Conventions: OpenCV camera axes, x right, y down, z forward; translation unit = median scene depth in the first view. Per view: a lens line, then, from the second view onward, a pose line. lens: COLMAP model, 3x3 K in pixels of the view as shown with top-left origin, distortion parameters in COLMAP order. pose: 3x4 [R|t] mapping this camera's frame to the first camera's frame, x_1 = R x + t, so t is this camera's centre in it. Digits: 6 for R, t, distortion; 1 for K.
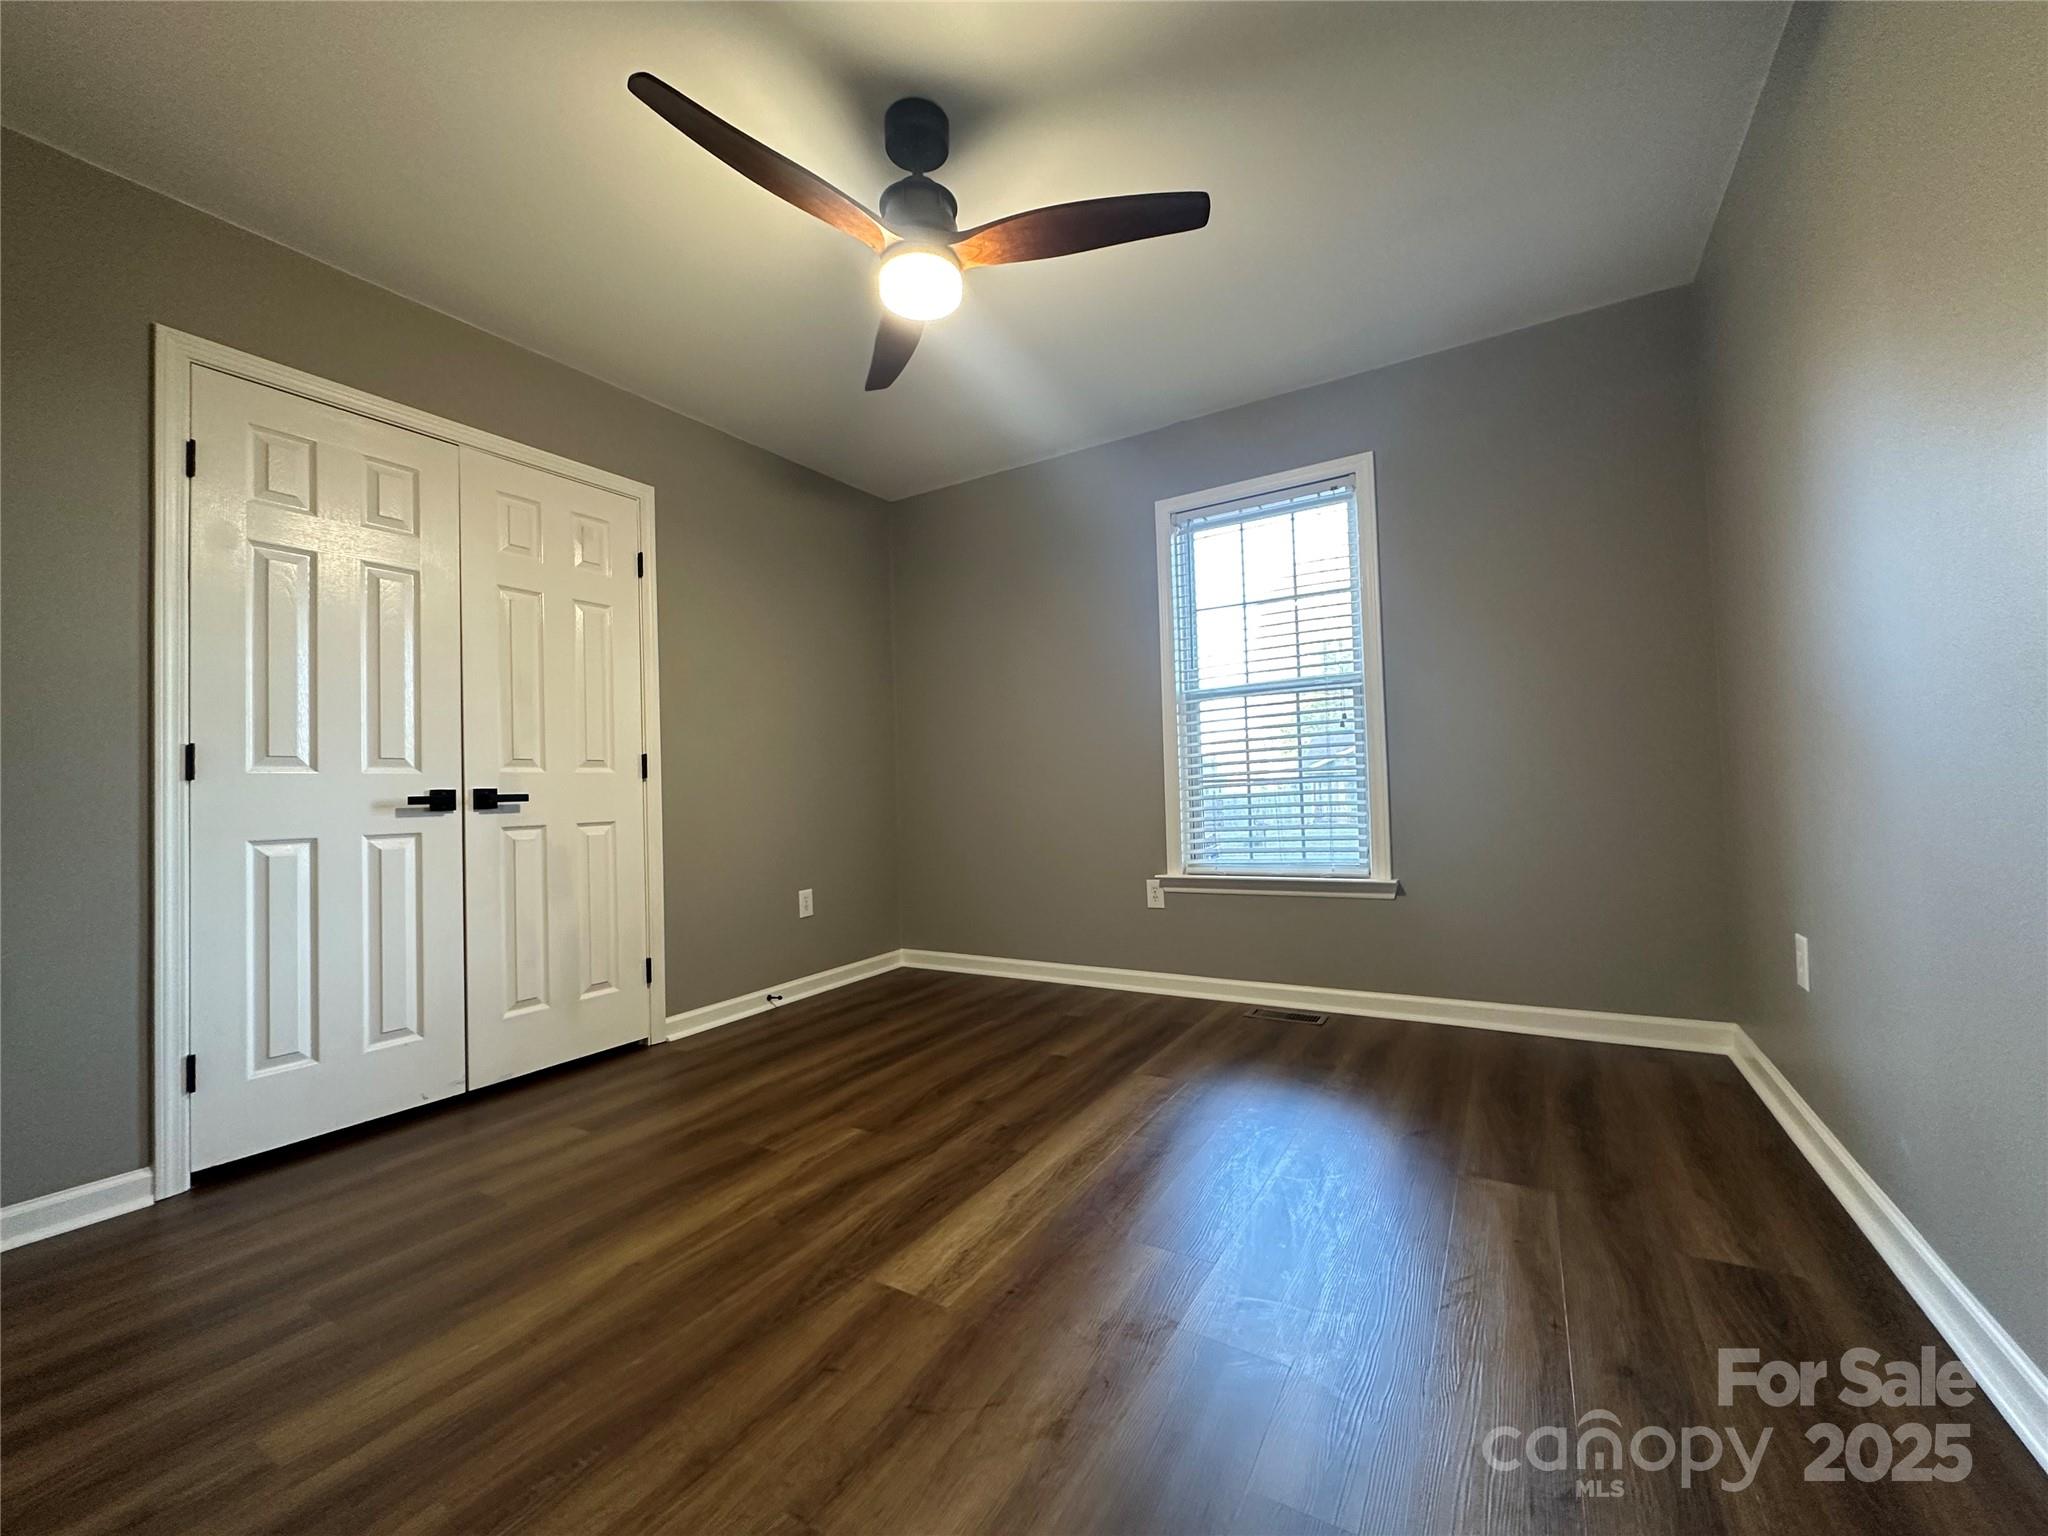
lens RADIAL K [[810.3, 0, 1020.3], [0, 810.3, 763.3], [0, 0, 1]] dist [-0.003014, -0.000326]
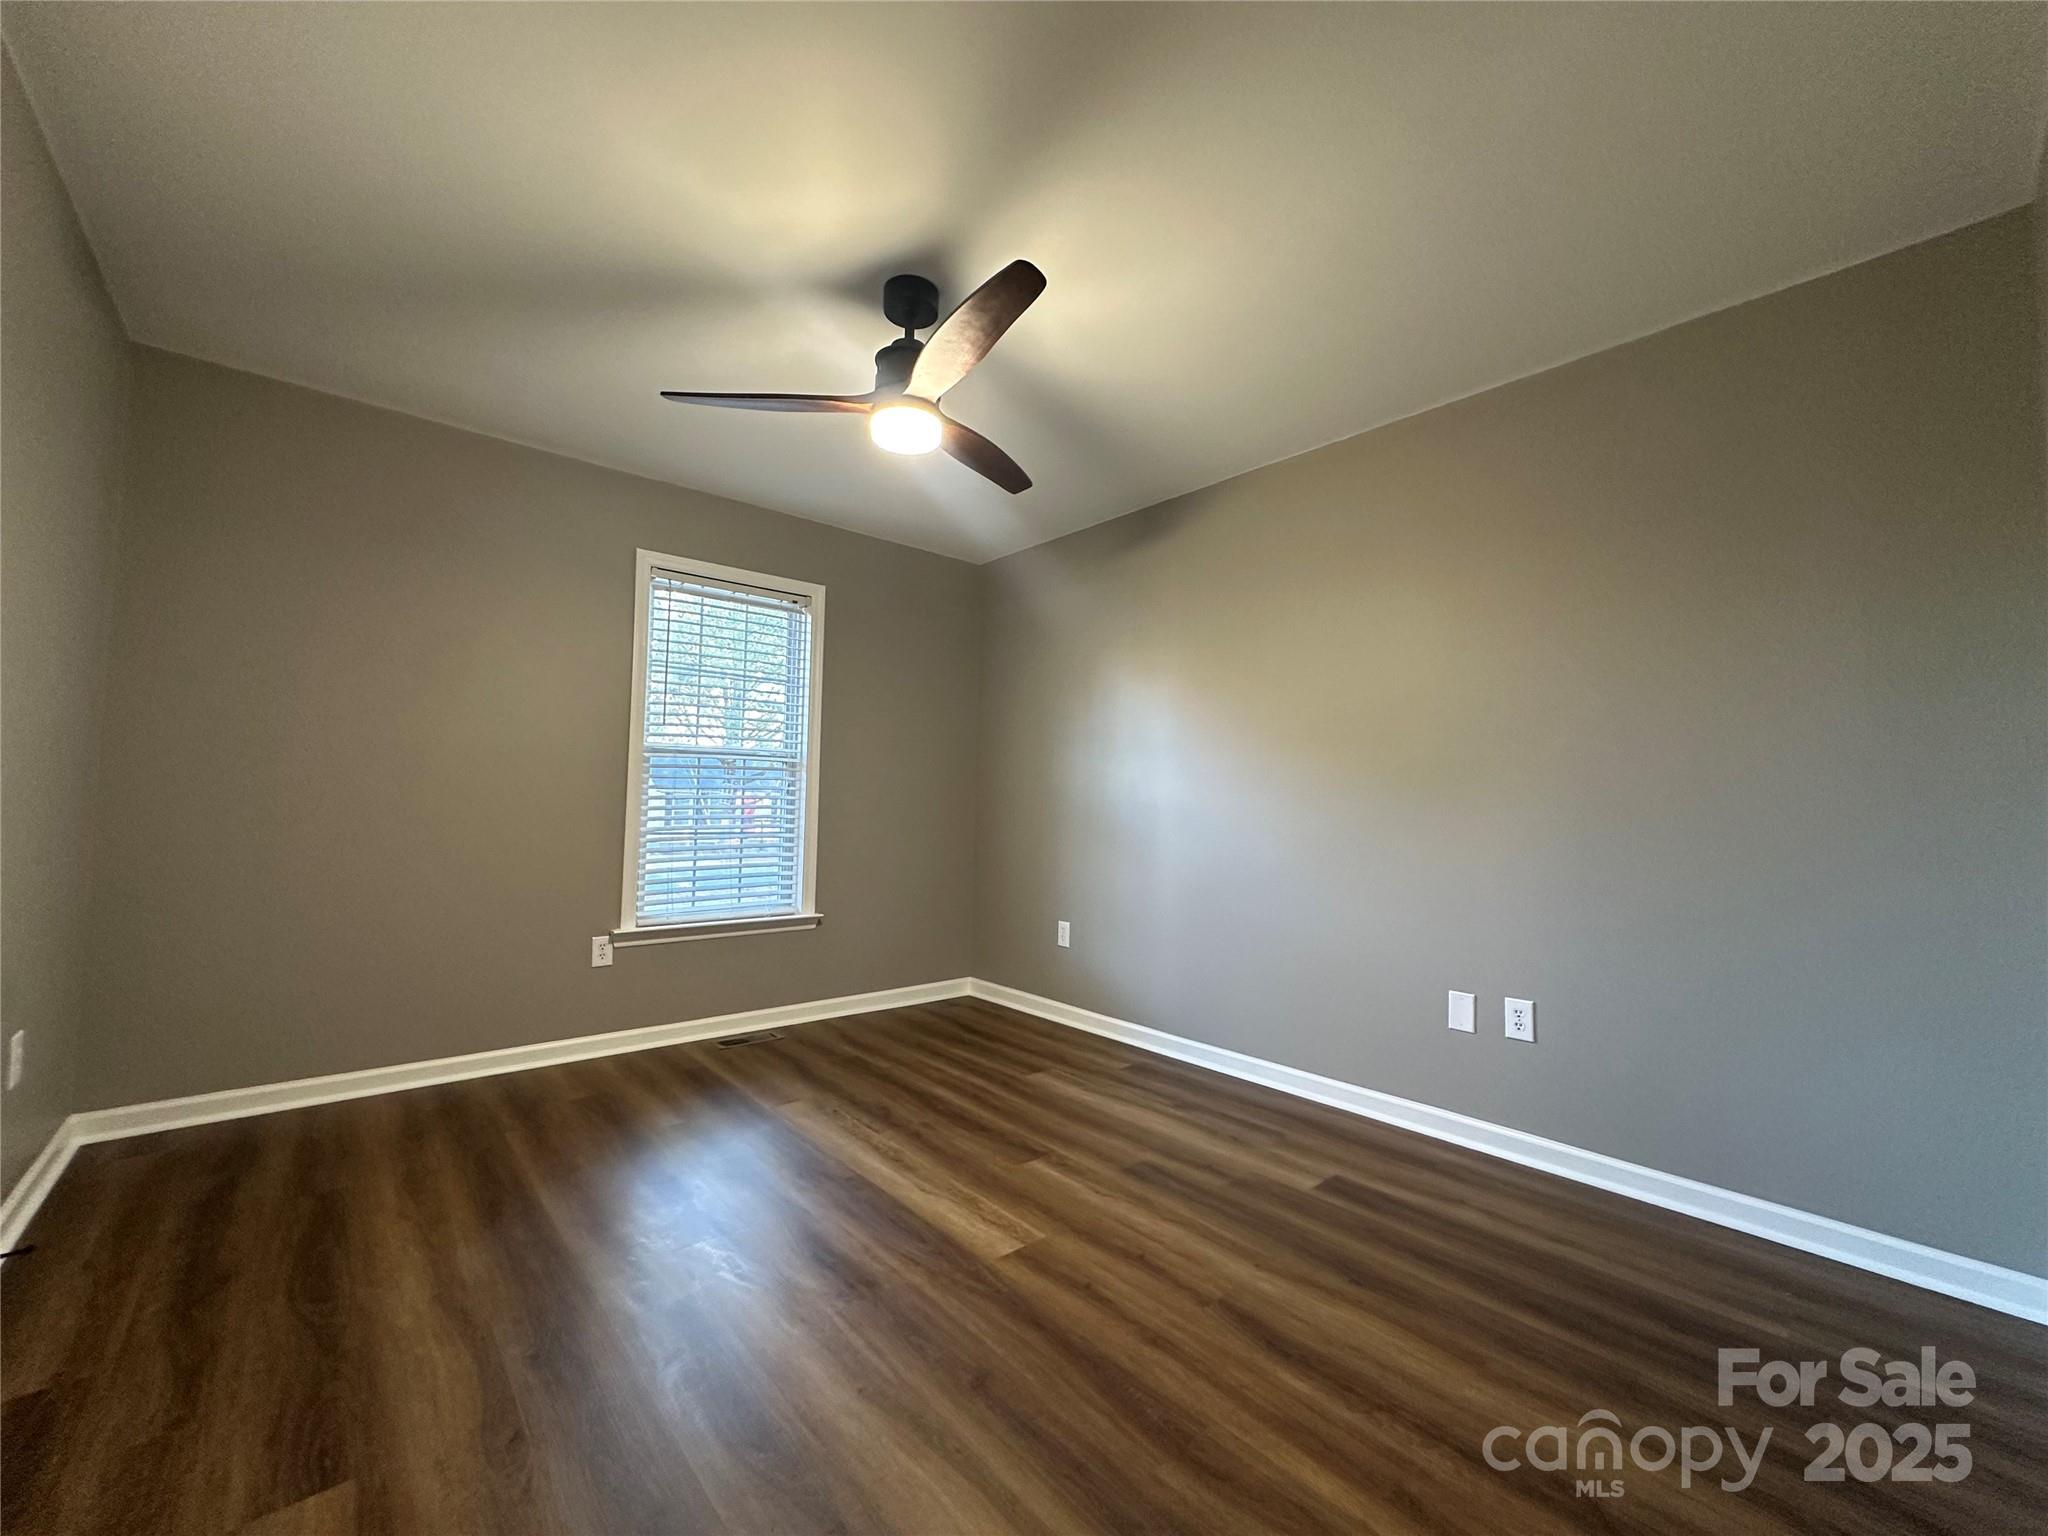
lens RADIAL K [[810.3, 0, 1020.3], [0, 810.3, 763.3], [0, 0, 1]] dist [-0.003014, -0.000326]
pose [[0.307292, 0.088495, 0.947491, -0.747389], [-0.063594, 0.995351, -0.072340, -0.025439], [-0.949488, -0.038025, 0.311491, 0.306718]]
